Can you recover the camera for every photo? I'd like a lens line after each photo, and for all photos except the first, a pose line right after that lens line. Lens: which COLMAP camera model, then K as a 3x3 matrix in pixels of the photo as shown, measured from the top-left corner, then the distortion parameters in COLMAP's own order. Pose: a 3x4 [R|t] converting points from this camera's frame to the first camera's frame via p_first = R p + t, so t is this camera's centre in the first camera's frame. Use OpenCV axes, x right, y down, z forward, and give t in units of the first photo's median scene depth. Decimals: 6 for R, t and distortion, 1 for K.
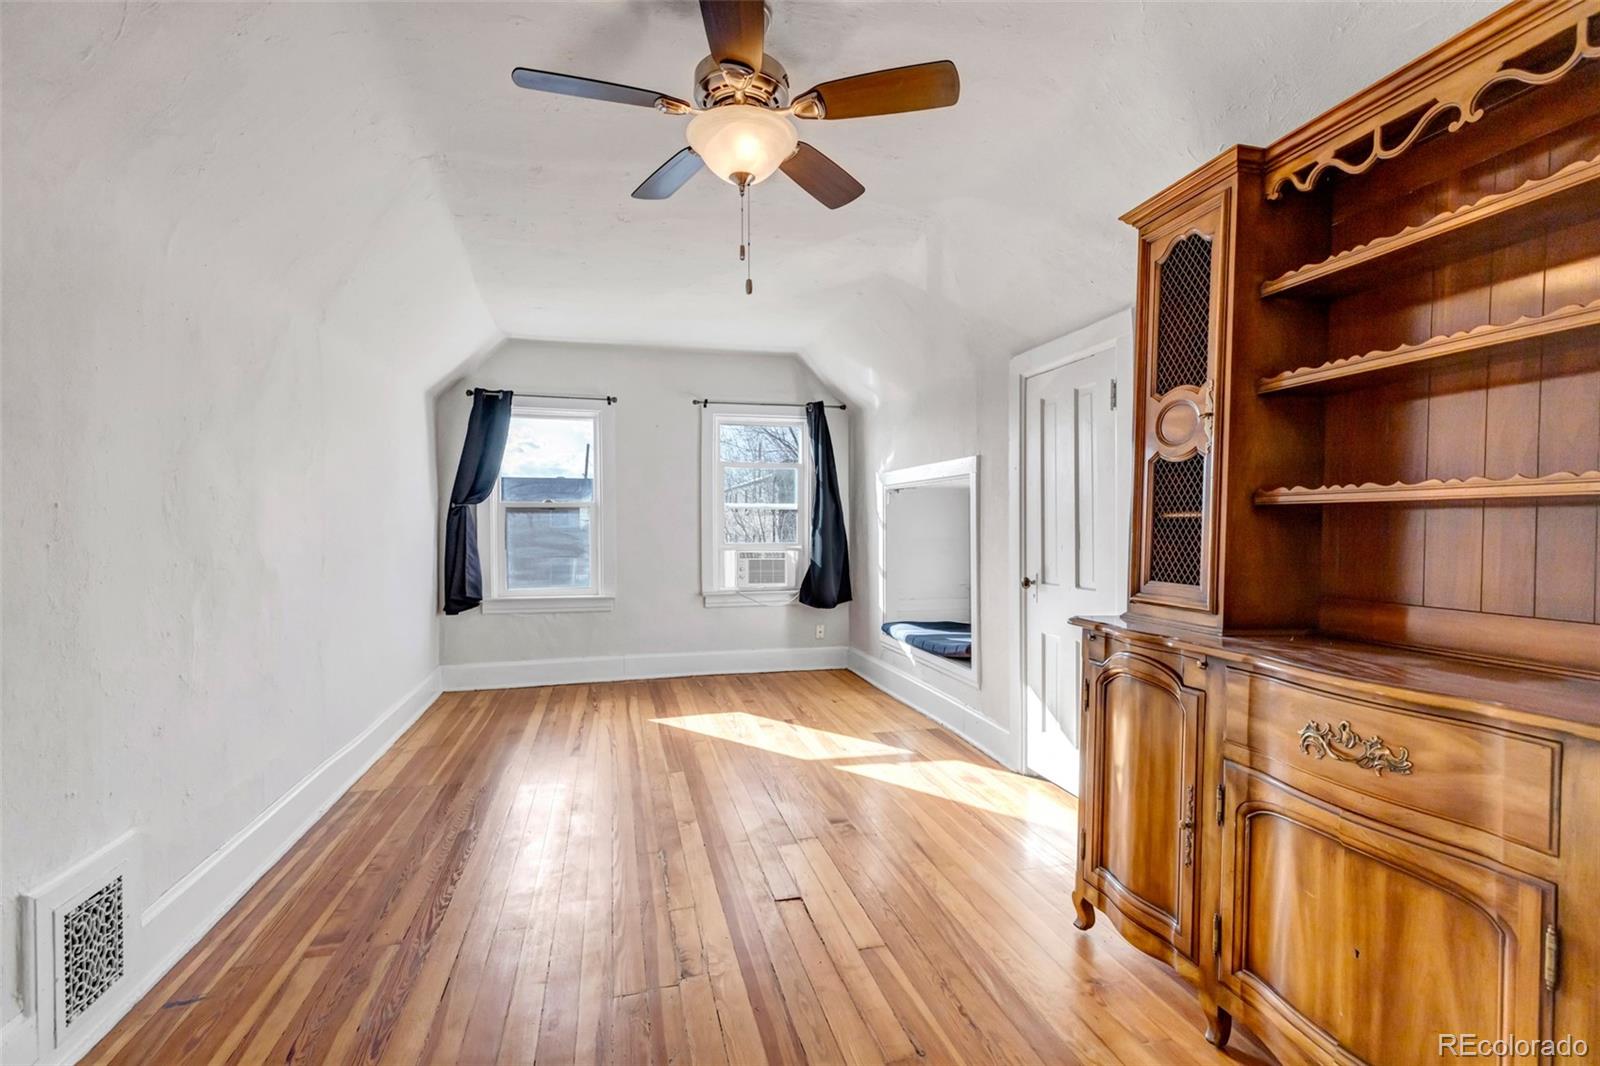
lens RADIAL K [[728.6, 0, 801.5], [0, 728.6, 531.4], [0, 0, 1]] dist [0.005261, -0.000659]
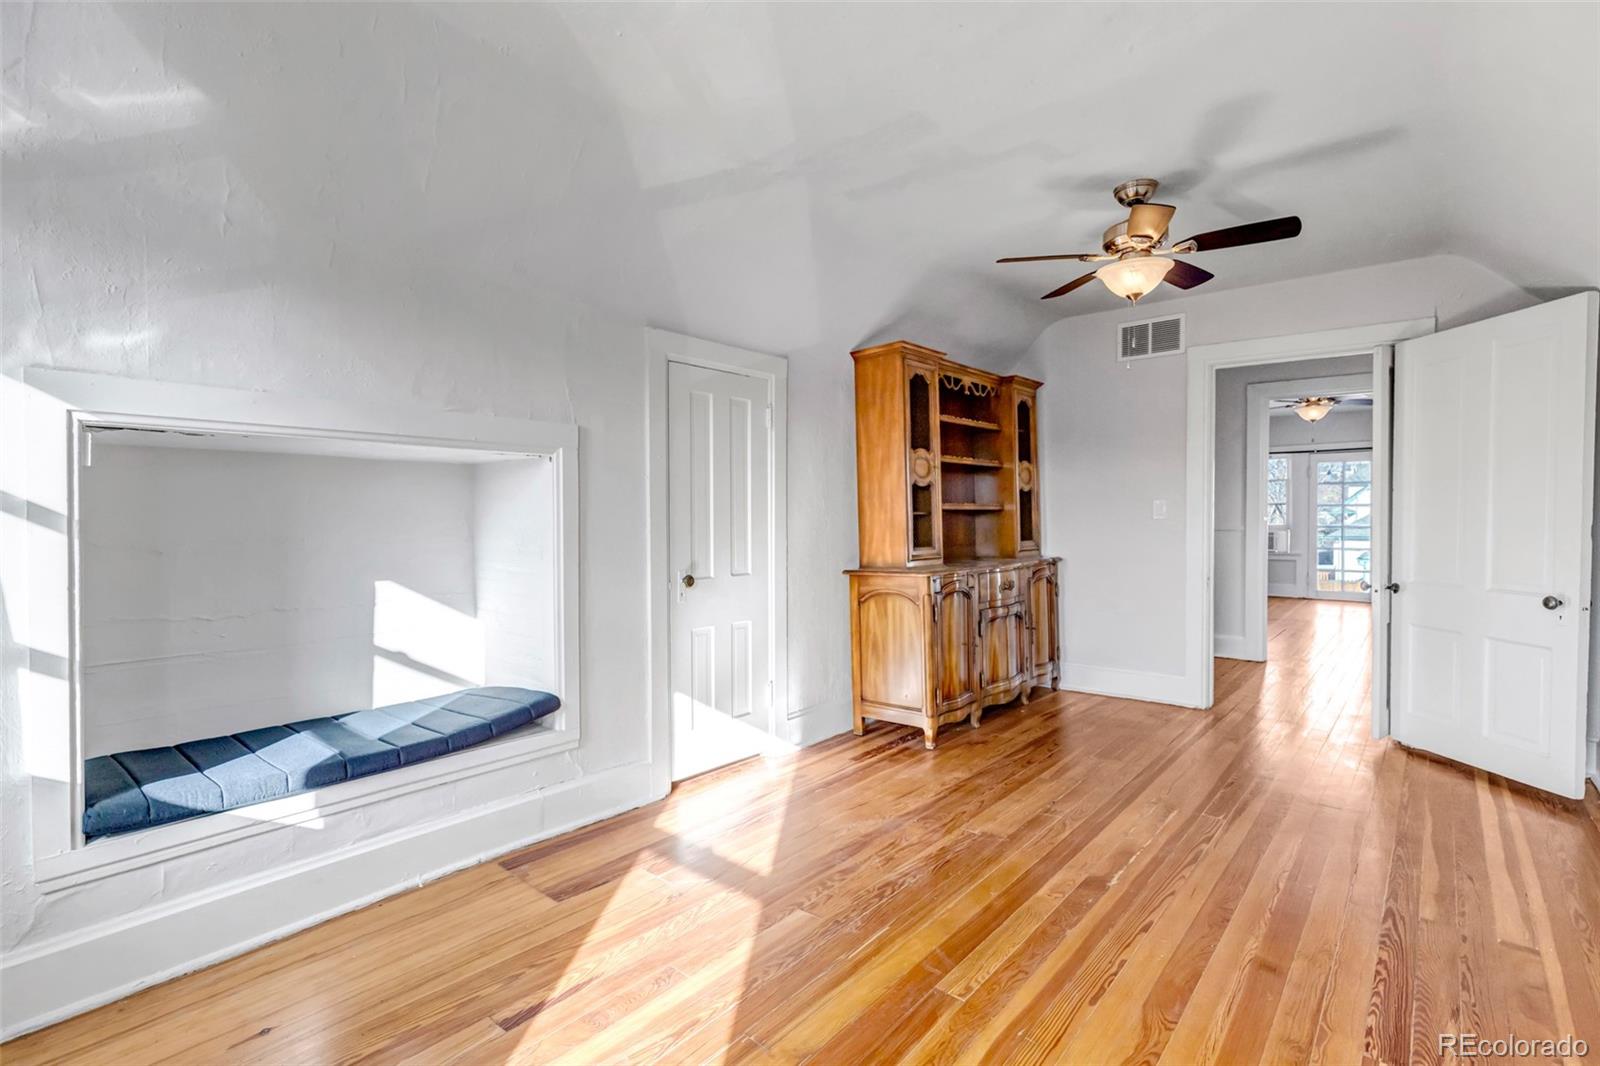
lens RADIAL K [[728.6, 0, 802.3], [0, 728.6, 531.9], [0, 0, 1]] dist [0.005261, -0.000659]
pose [[-0.561805, -0.012058, 0.827182, -0.538442], [0.016898, 0.999518, 0.026047, -0.016179], [-0.827097, 0.028611, -0.561330, 1.359668]]
